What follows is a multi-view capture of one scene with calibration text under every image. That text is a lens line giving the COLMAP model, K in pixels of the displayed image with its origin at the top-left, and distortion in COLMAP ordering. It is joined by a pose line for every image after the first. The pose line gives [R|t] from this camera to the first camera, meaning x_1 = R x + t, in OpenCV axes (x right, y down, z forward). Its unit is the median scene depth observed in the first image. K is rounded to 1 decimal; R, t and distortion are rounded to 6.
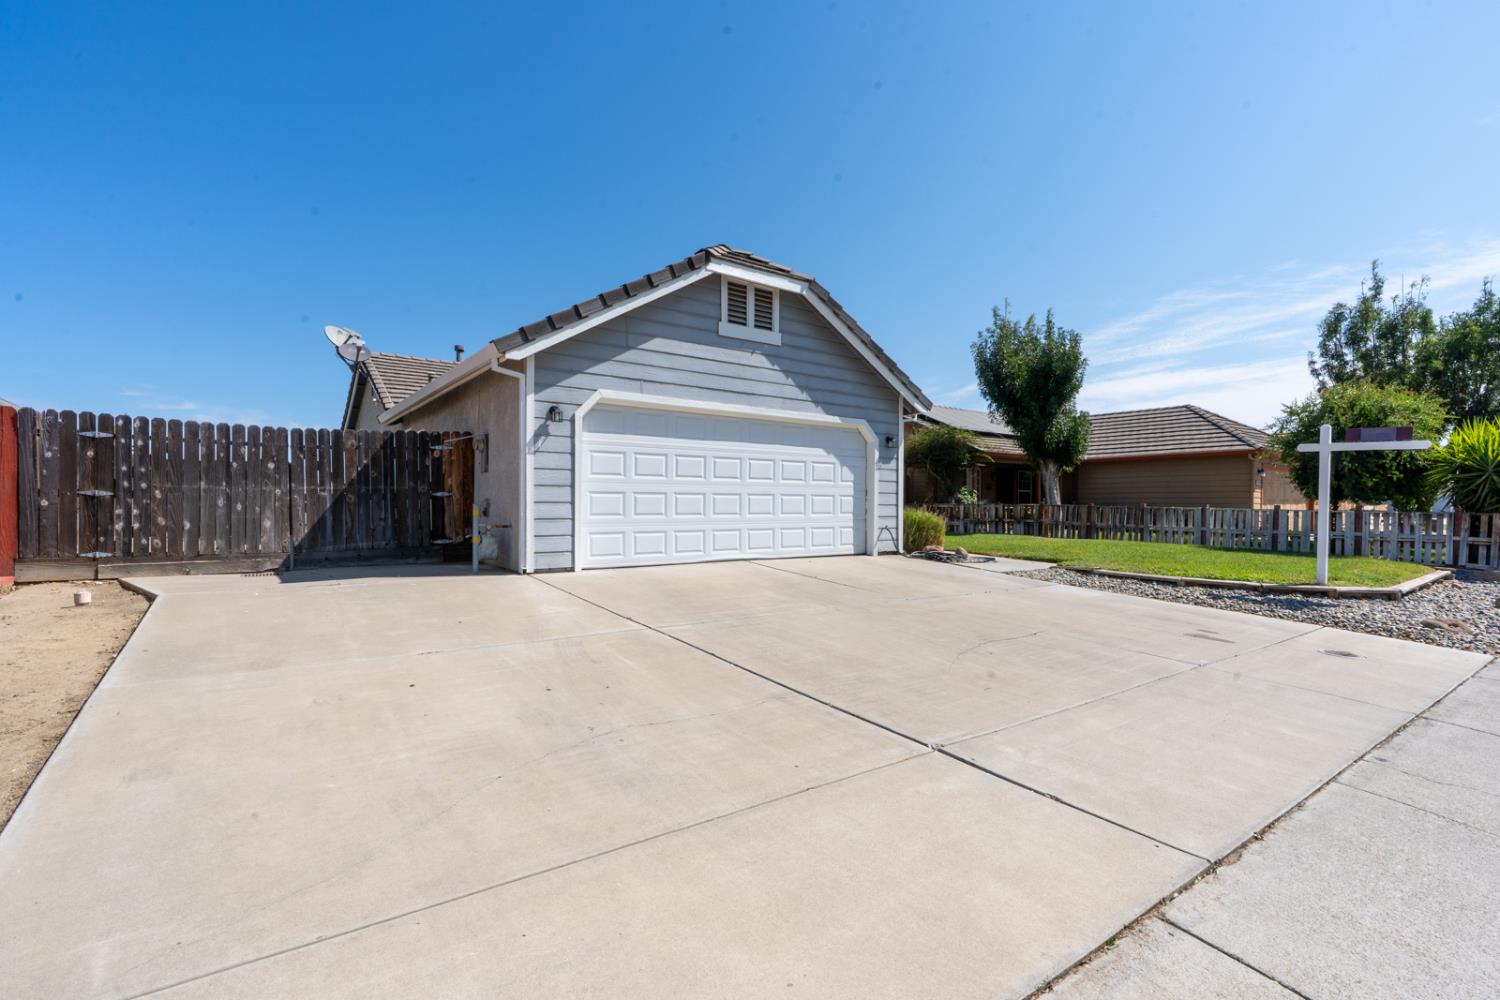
lens RADIAL K [[699.9, 0, 771.8], [0, 699.9, 513.7], [0, 0, 1]] dist [-0.002273, 0.002774]
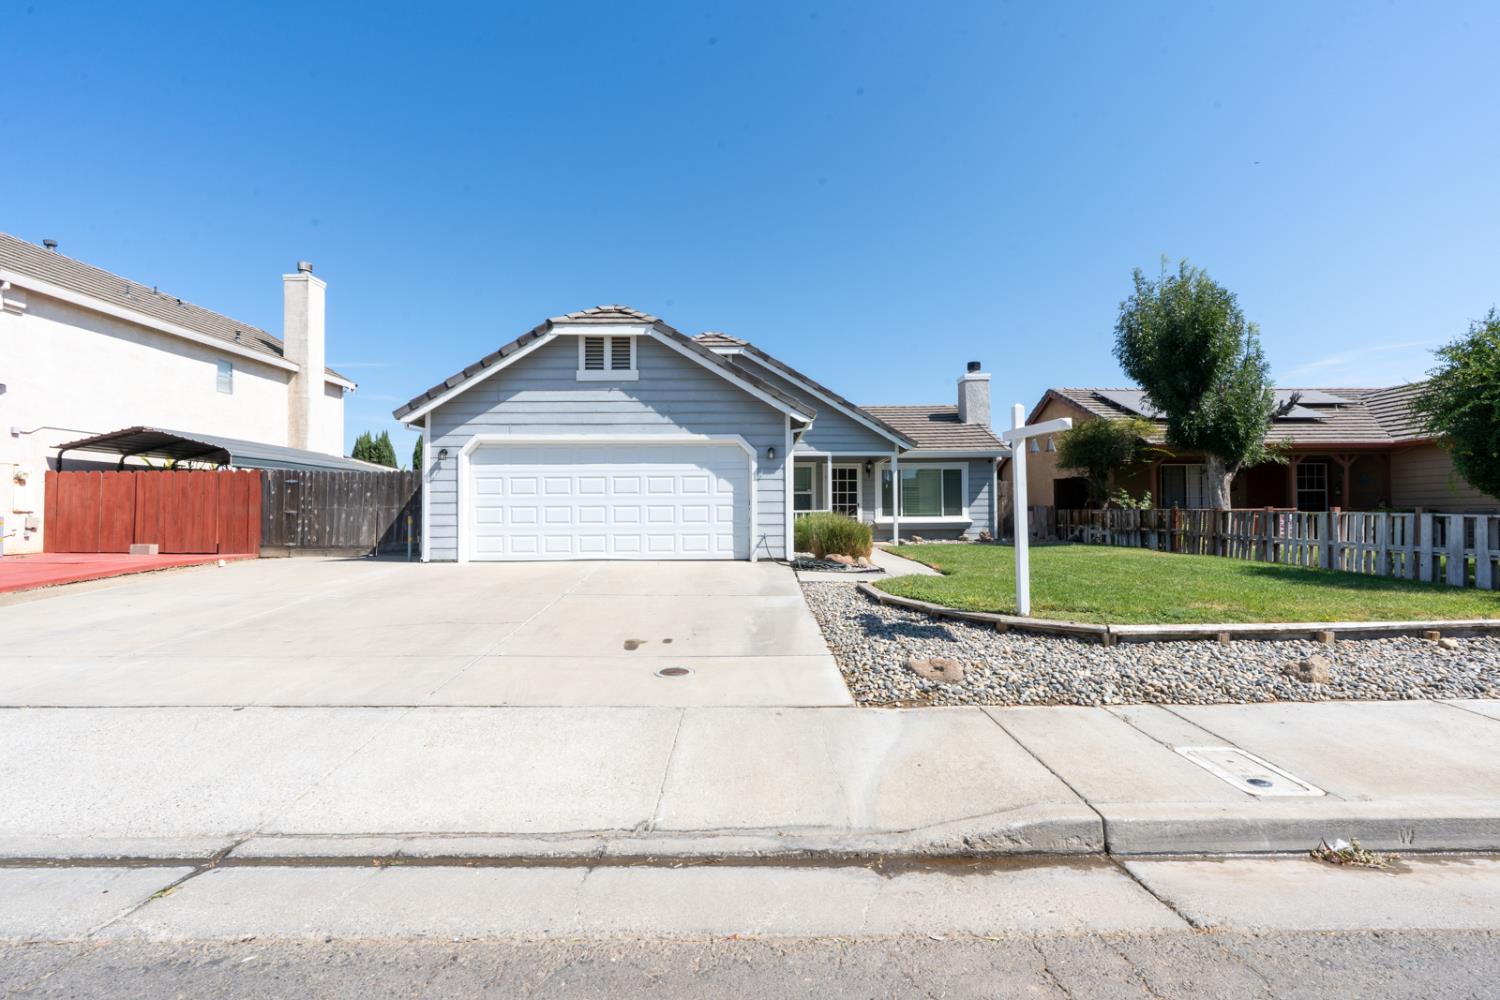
lens RADIAL K [[699.9, 0, 733.4], [0, 699.9, 497.5], [0, 0, 1]] dist [-0.002273, 0.002774]
pose [[0.797635, -0.024020, -0.602662, 0.883682], [0.001256, 0.999271, -0.038165, 0.004195], [0.603139, 0.029685, 0.797084, 0.161608]]
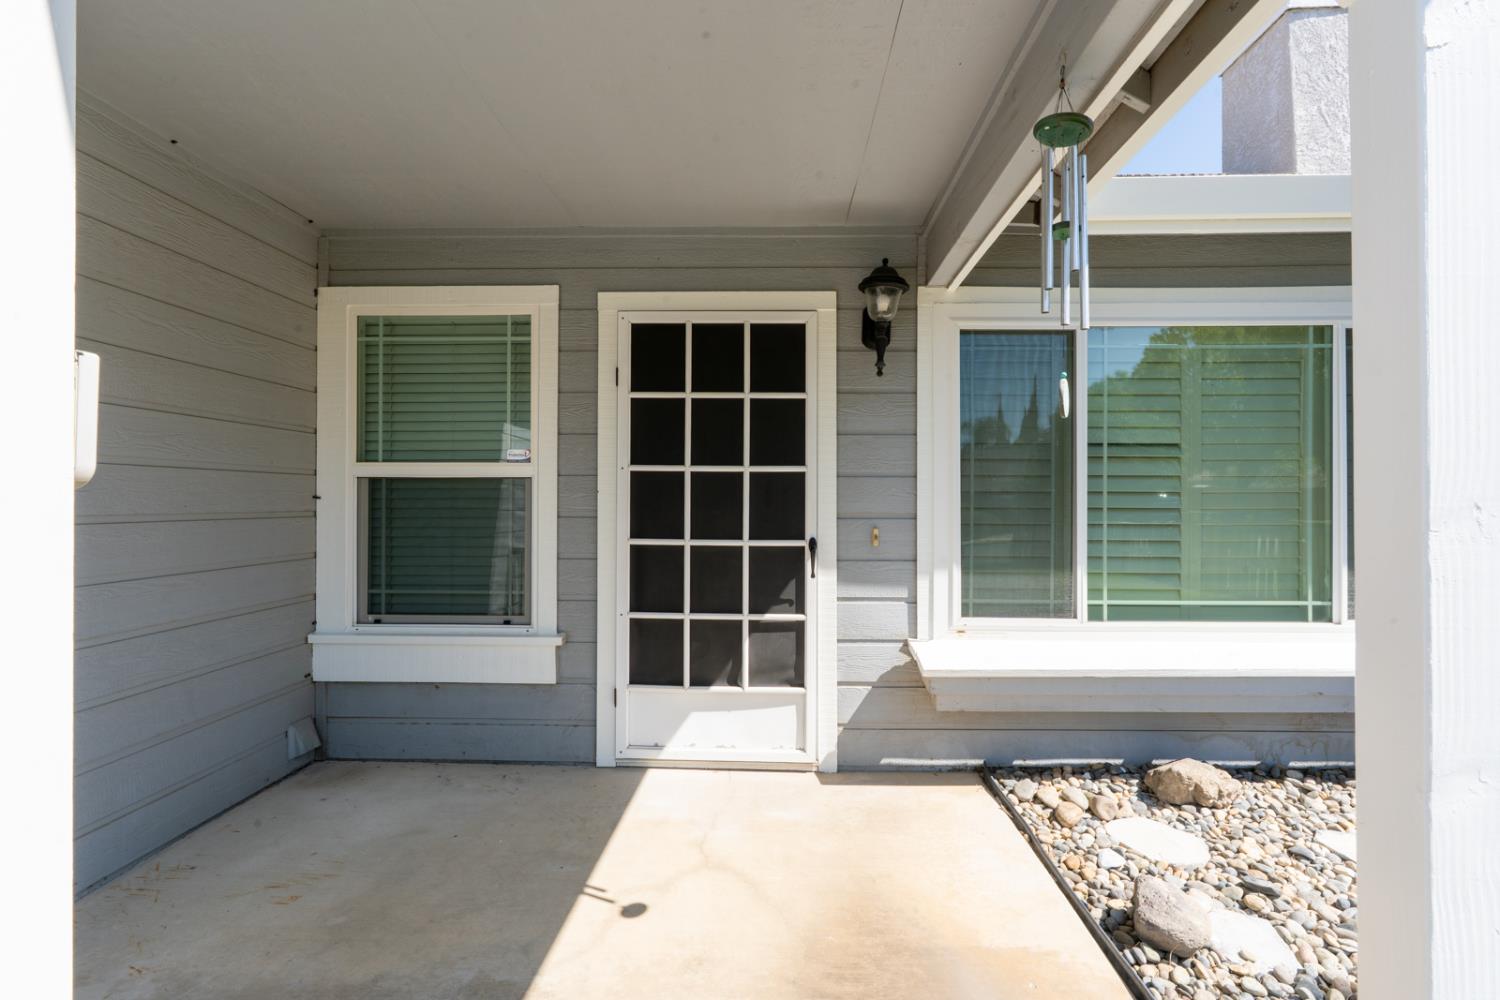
lens RADIAL K [[699.9, 0, 745.8], [0, 699.9, 501.7], [0, 0, 1]] dist [-0.002273, 0.002774]
pose [[0.765818, -0.007732, -0.643011, 0.165761], [-0.007147, 0.999764, -0.020533, -0.062760], [0.643018, 0.020320, 0.765581, 1.665732]]
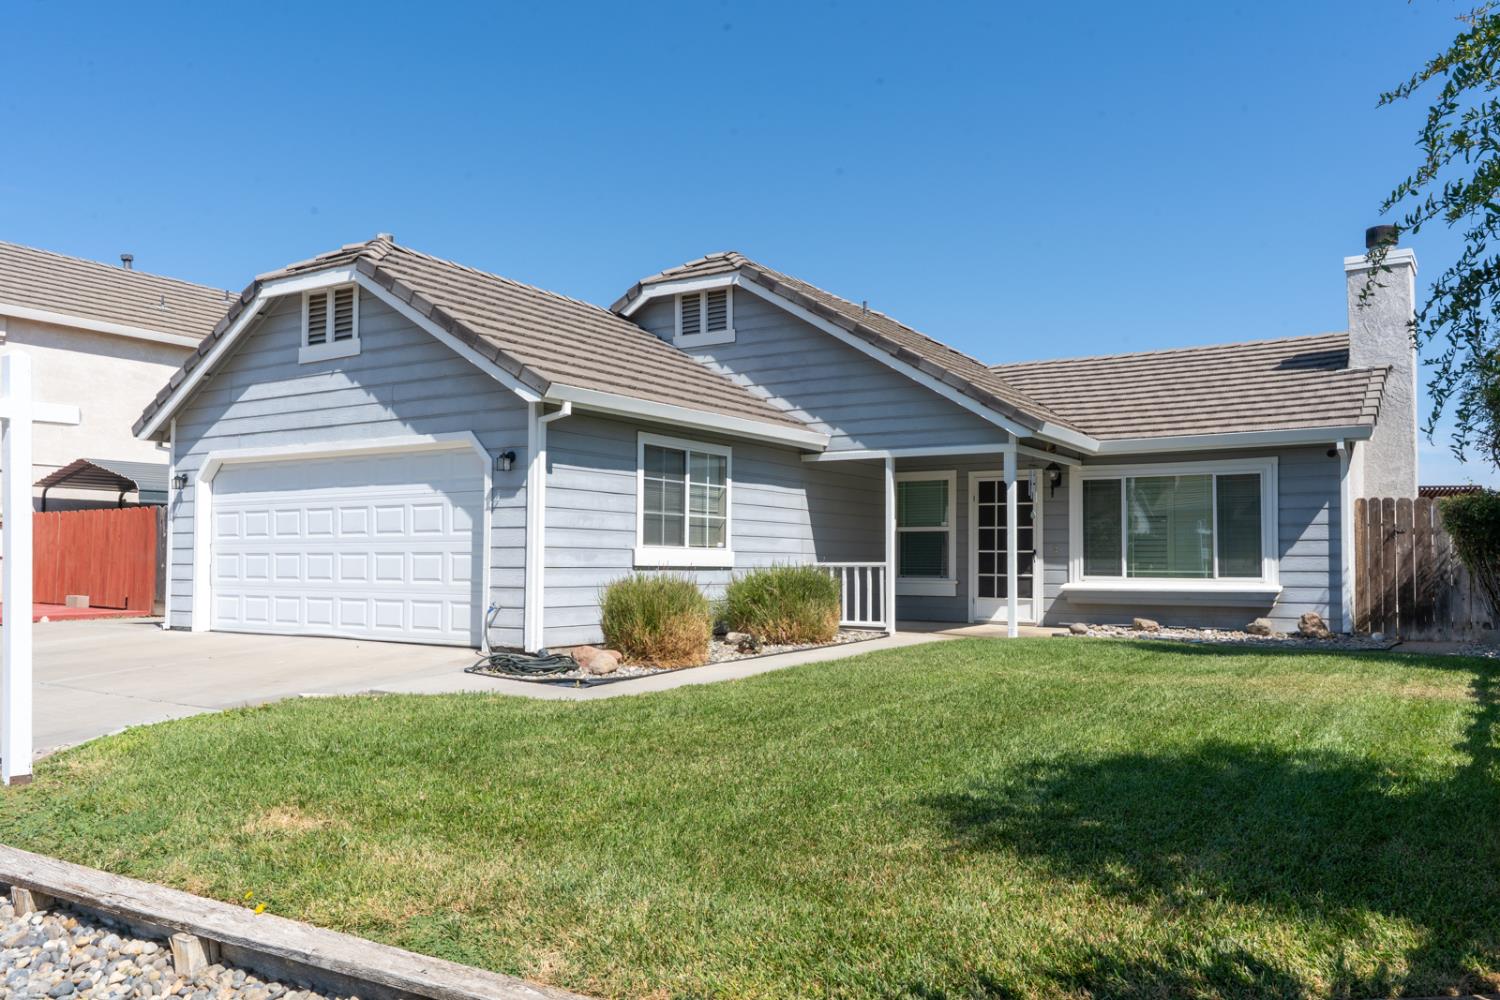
lens RADIAL K [[1109.6, 0, 765.1], [0, 1109.6, 525.6], [0, 0, 1]] dist [0.012524, -0.001216]
pose [[0.339427, -0.035881, -0.939948, 1.316790], [-0.016144, 0.998903, -0.043962, -0.012275], [0.940494, 0.030097, 0.338475, 1.047220]]
